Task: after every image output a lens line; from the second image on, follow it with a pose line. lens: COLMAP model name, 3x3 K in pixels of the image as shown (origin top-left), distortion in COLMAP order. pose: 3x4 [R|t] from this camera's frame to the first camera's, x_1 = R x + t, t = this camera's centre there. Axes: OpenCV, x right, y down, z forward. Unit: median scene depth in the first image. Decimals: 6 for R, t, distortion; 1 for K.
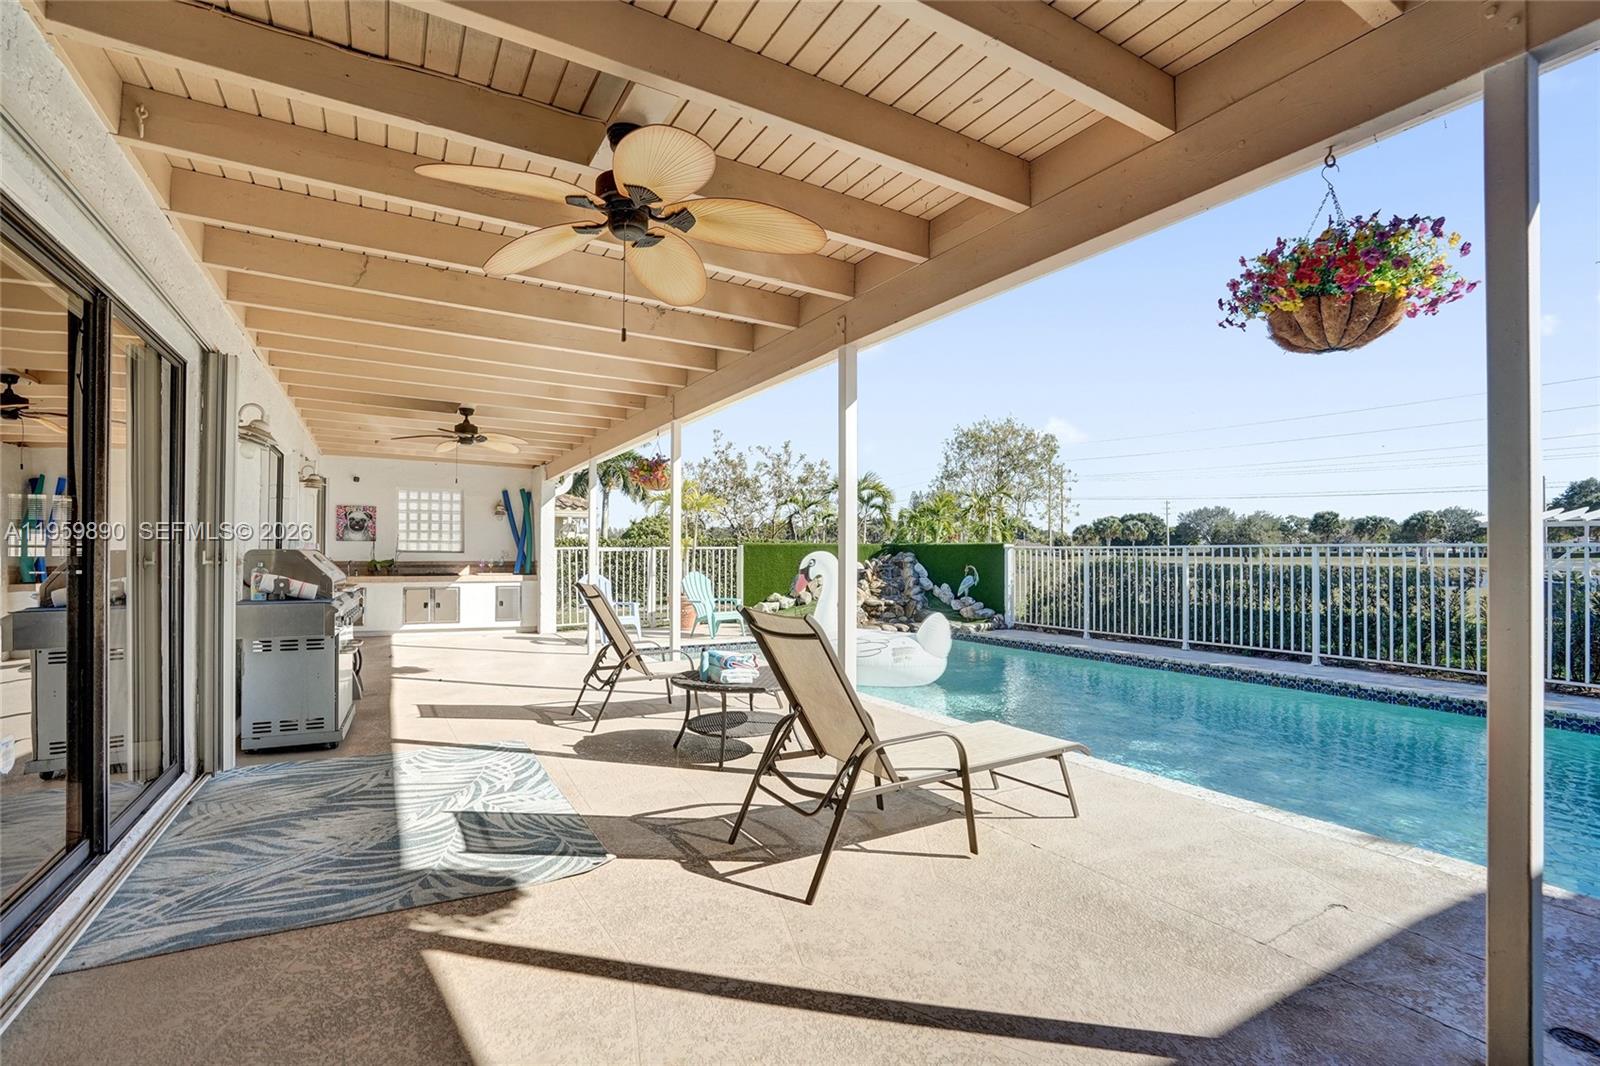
lens RADIAL K [[742.2, 0, 800.0], [0, 742.2, 533.0], [0, 0, 1]] dist [-0.065415, 0.028534]
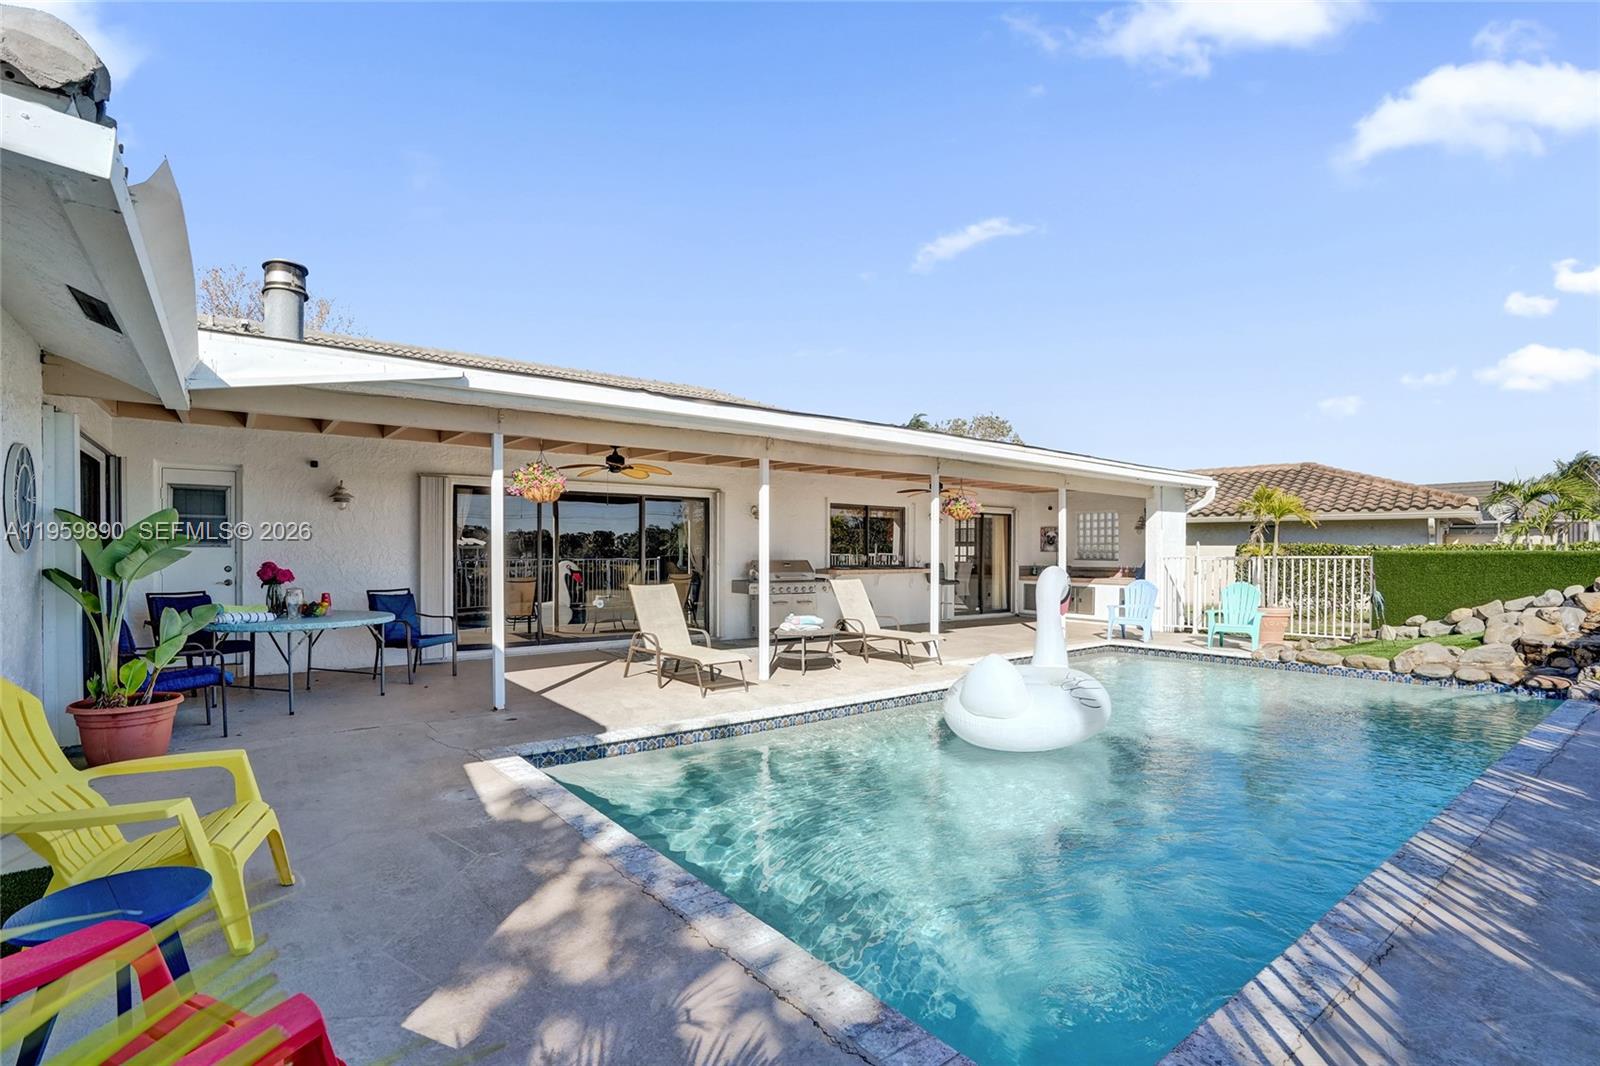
lens RADIAL K [[753.0, 0, 795.2], [0, 753.0, 548.9], [0, 0, 1]] dist [-0.066553, 0.031050]
pose [[0.145050, -0.006016, -0.989406, 1.001186], [0.022121, 0.999751, -0.002836, -0.001823], [0.989177, -0.021475, 0.145147, 0.388271]]
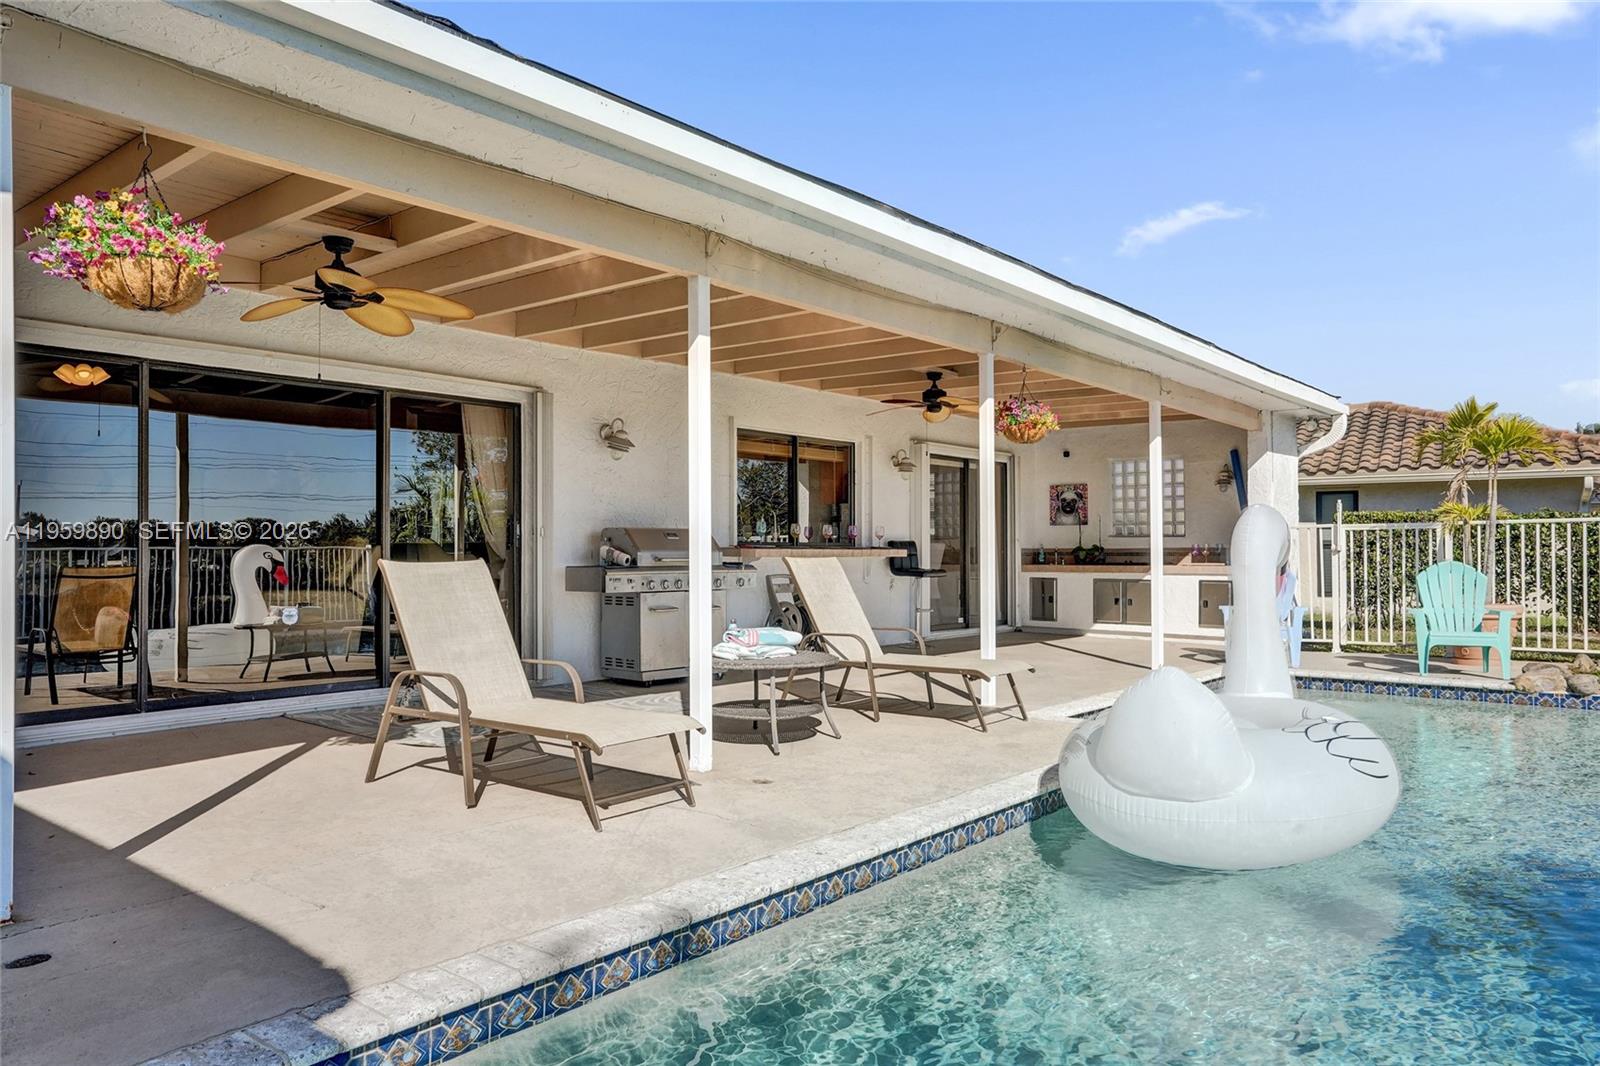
lens RADIAL K [[1080.2, 0, 800.0], [0, 1080.2, 533.0], [0, 0, 1]] dist [0.002508, 0.002864]
pose [[0.350940, -0.021722, -0.936146, 0.640299], [0.028458, 0.999517, -0.012525, 0.036236], [0.935965, -0.022245, 0.351389, 0.323199]]
